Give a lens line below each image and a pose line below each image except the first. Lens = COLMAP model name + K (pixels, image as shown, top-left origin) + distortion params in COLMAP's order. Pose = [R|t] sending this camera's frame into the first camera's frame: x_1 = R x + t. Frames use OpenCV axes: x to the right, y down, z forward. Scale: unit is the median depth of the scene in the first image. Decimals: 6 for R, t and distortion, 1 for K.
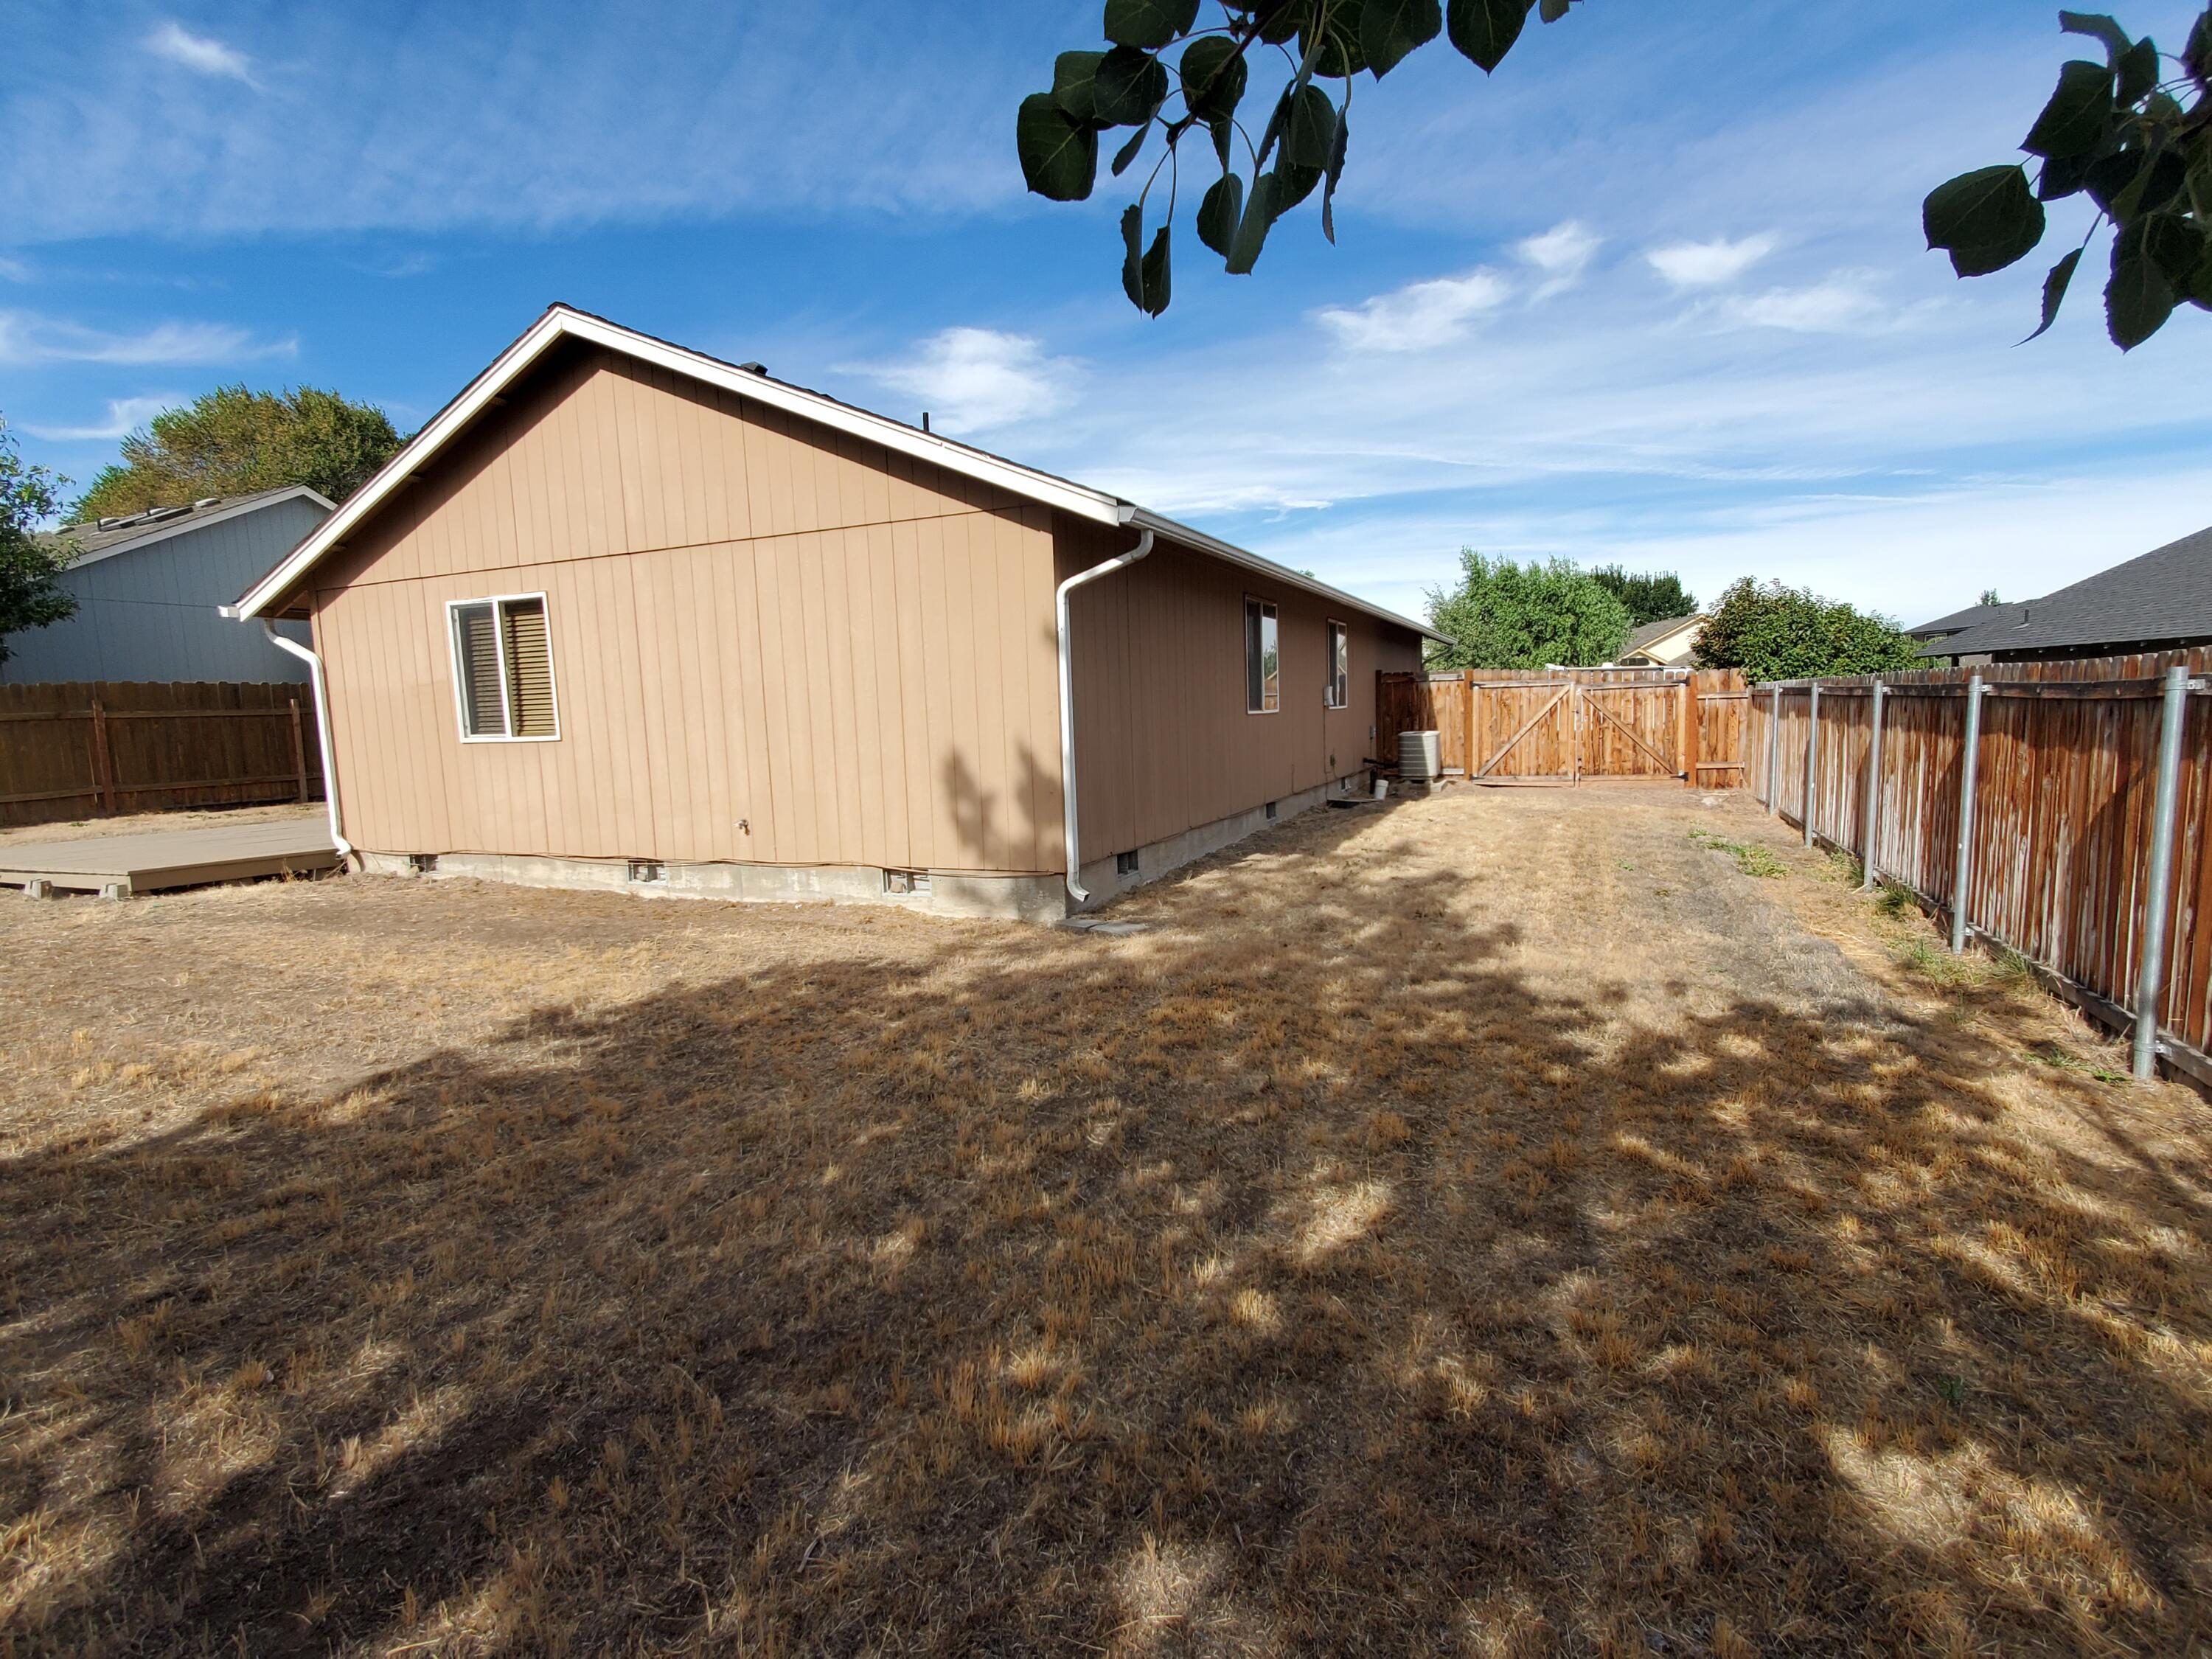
lens RADIAL K [[1067.6, 0, 1119.9], [0, 1067.6, 835.9], [0, 0, 1]] dist [0.008082, 0.000110]
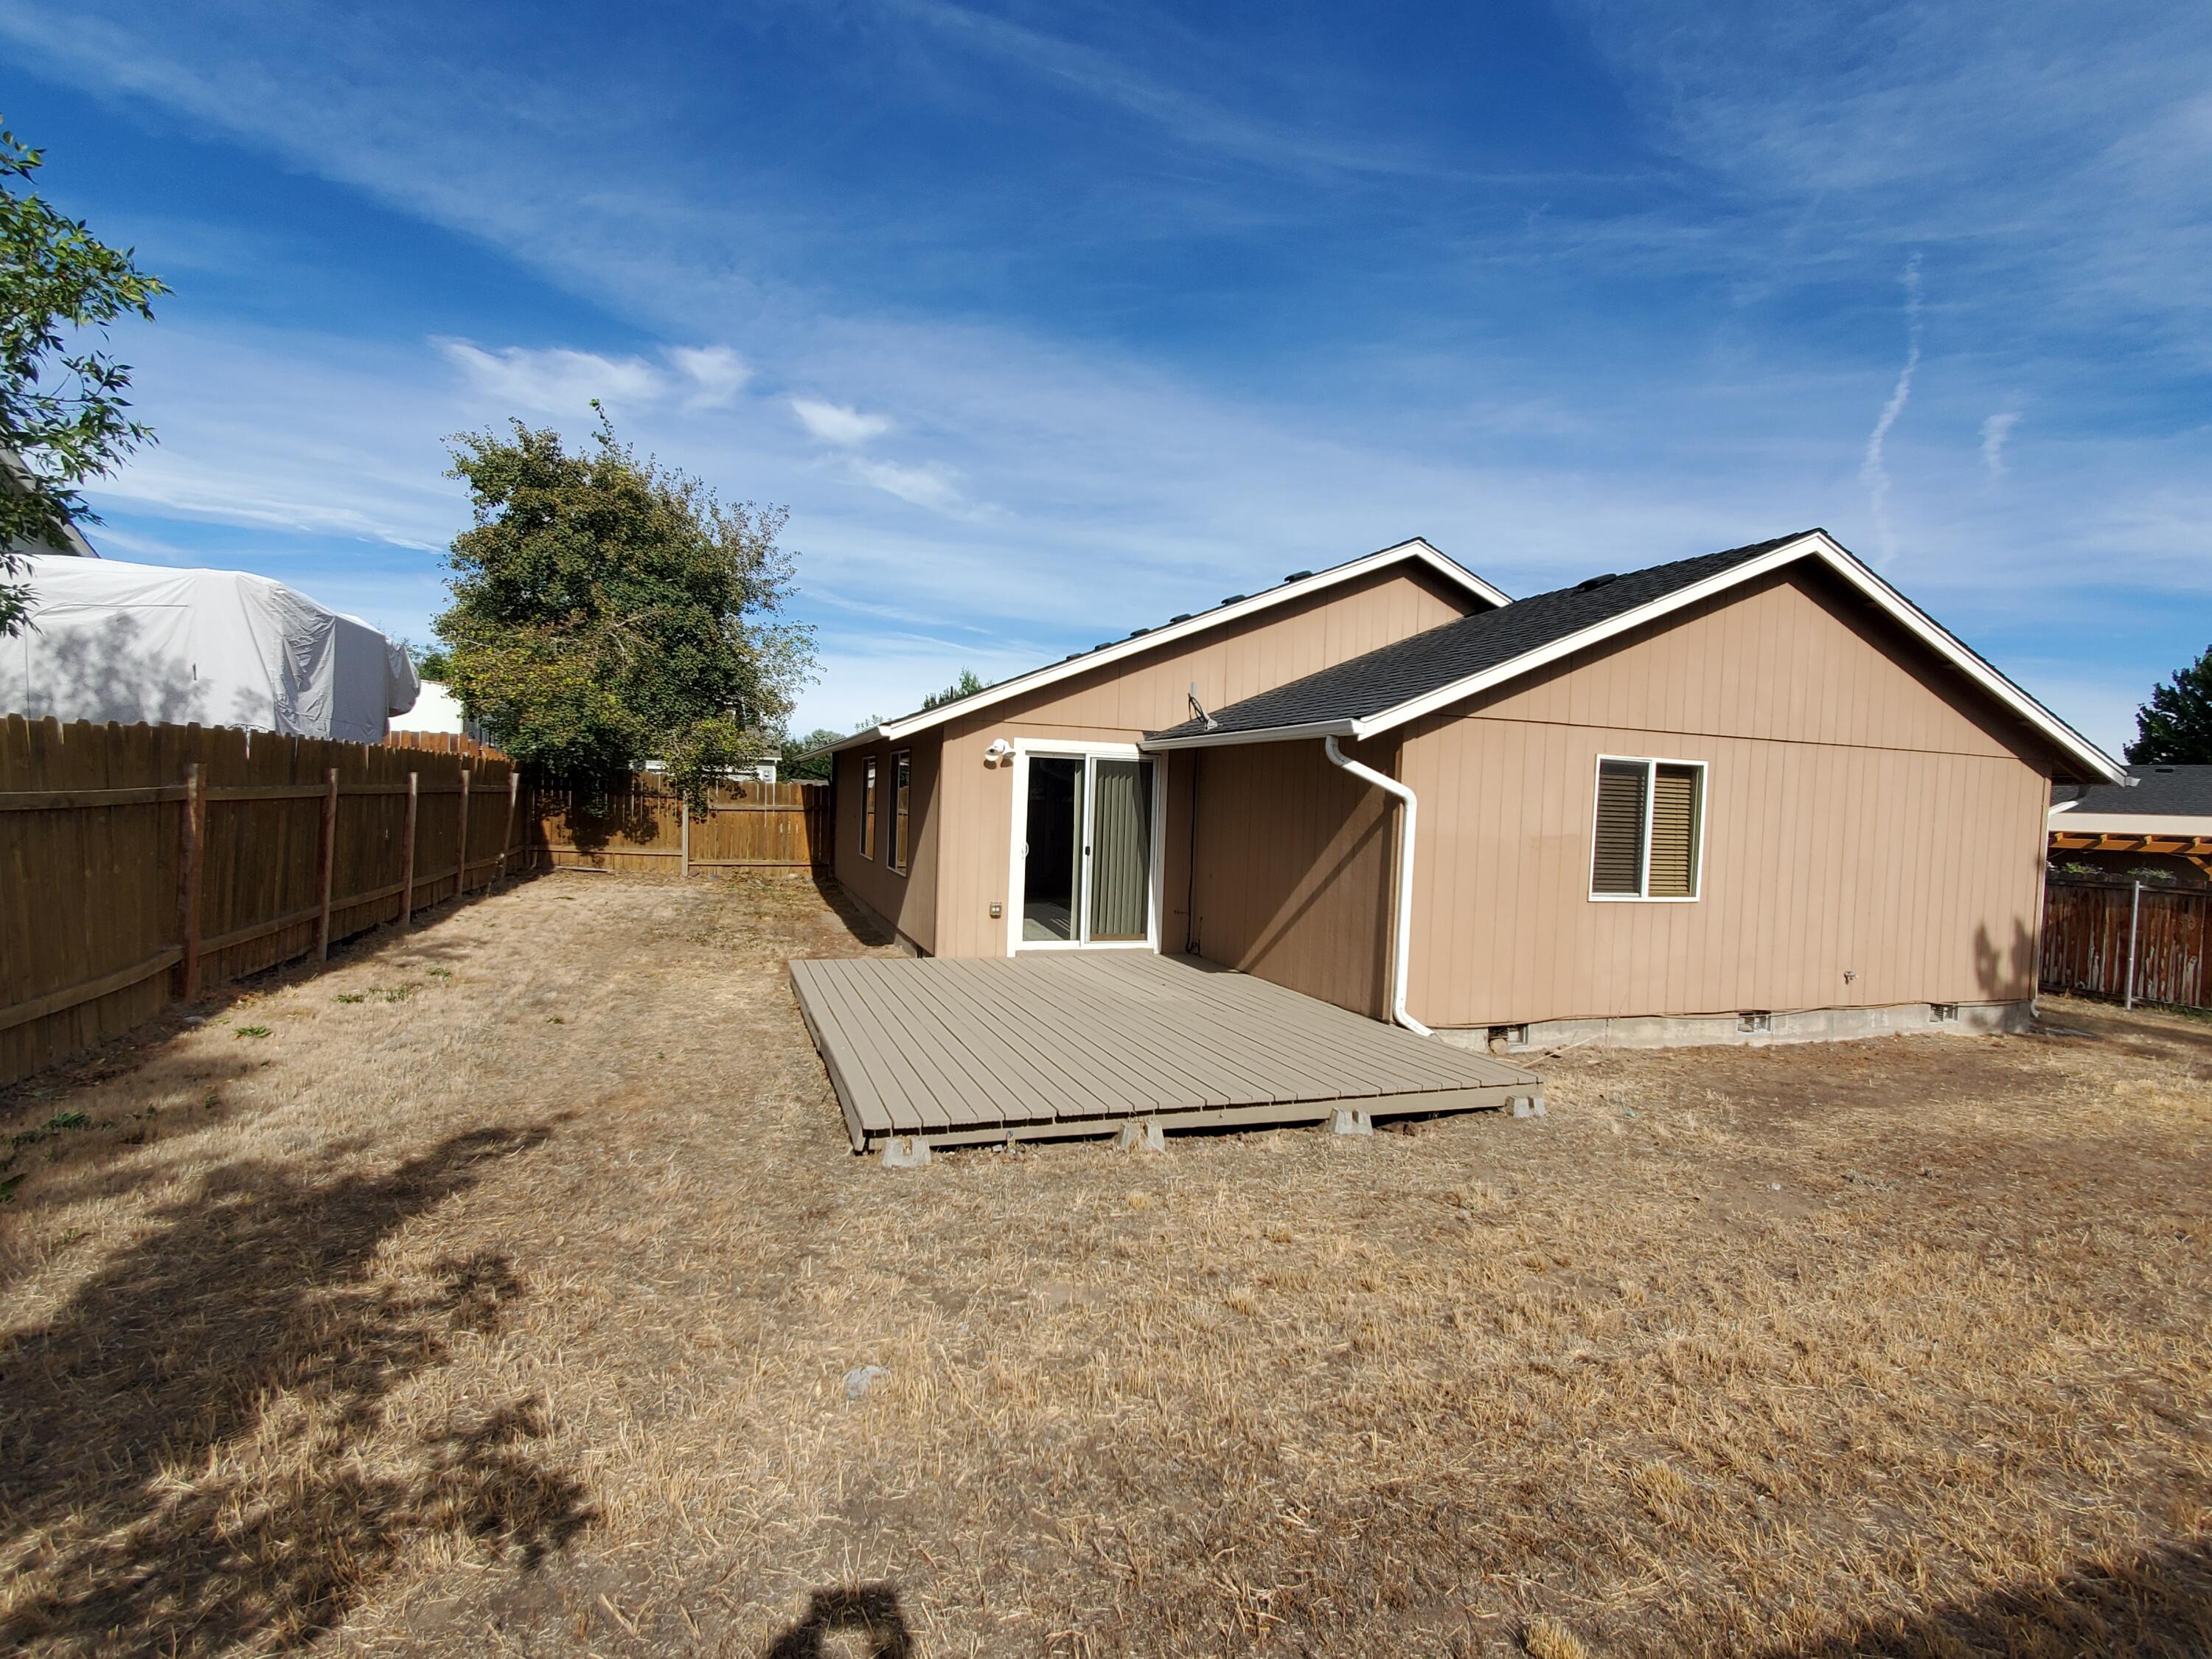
lens RADIAL K [[1067.6, 0, 1119.9], [0, 1067.6, 835.9], [0, 0, 1]] dist [0.008082, 0.000110]
pose [[0.723957, 0.038790, 0.688754, -1.659321], [0.020384, 0.996779, -0.077563, -0.084309], [-0.689544, 0.070192, 0.720834, 0.638406]]
